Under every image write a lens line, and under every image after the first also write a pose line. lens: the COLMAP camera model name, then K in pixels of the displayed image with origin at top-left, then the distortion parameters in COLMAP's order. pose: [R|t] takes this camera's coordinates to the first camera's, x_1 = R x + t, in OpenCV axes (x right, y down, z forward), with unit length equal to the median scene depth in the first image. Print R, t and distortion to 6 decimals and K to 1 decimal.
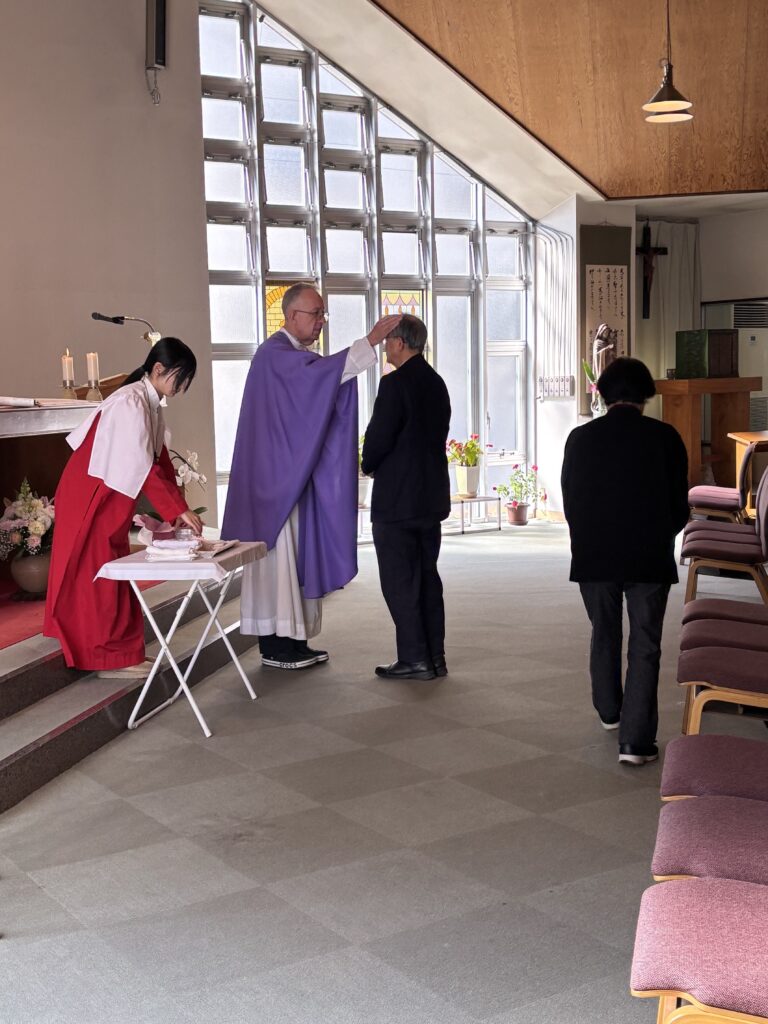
lens RADIAL K [[1348.9, 0, 381.2], [0, 1348.9, 516.6], [0, 0, 1]] dist [0.103804, 0.000000]
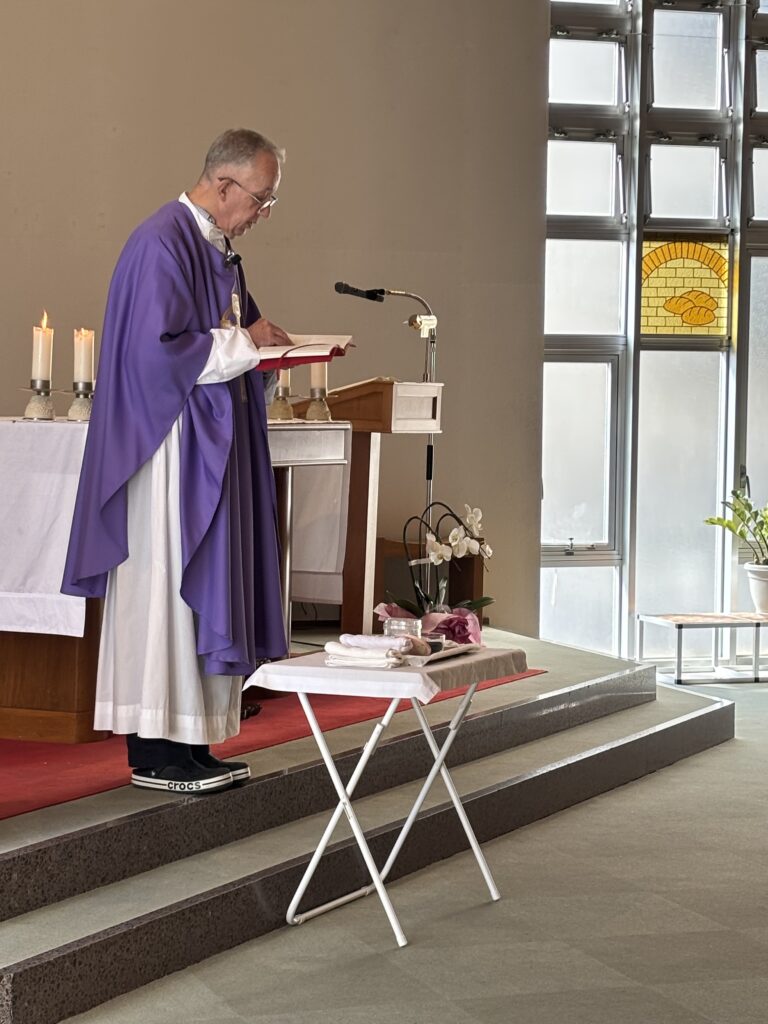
lens RADIAL K [[2400.8, 0, 389.1], [0, 2400.8, 504.1], [0, 0, 1]] dist [0.198176, 0.000000]
pose [[0.971243, 0.045751, -0.233654, 0.060344], [-0.058820, 0.997052, -0.049270, 0.005317], [0.230711, 0.061596, 0.971071, -0.059694]]
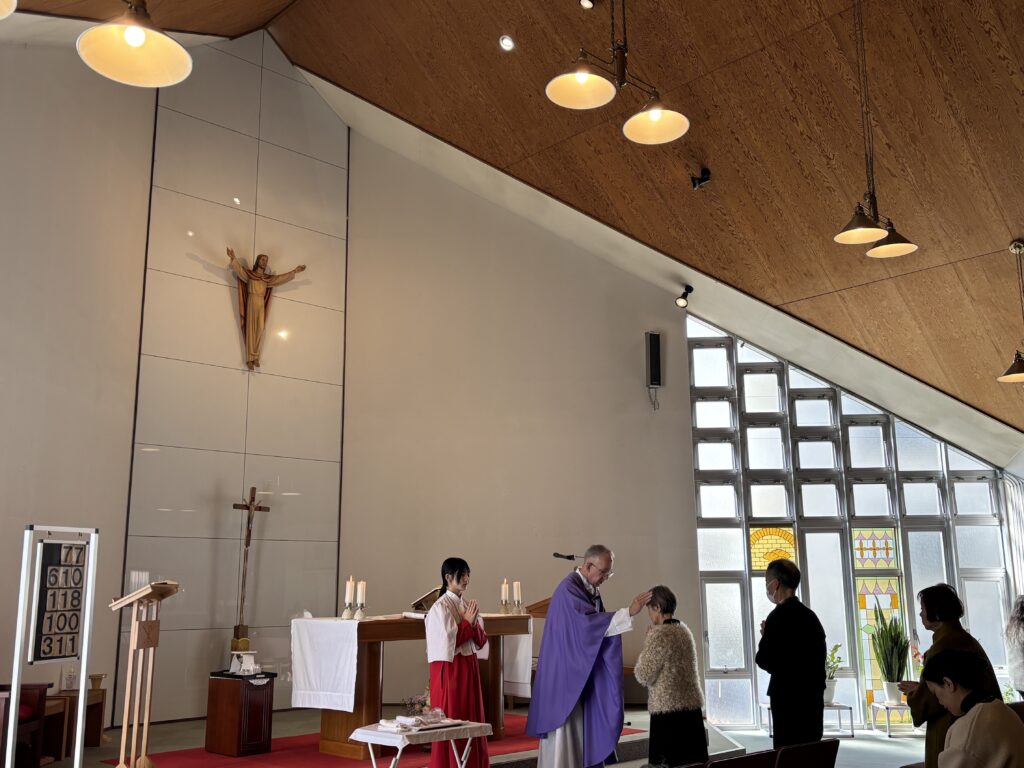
lens RADIAL K [[986.9, 0, 510.0], [0, 986.9, 385.3], [0, 0, 1]] dist [0.043879, 0.000000]
pose [[0.825981, -0.102314, -0.554334, 0.277443], [-0.066562, 0.958807, -0.276149, -0.017708], [0.559754, 0.264992, 0.785147, 0.050287]]
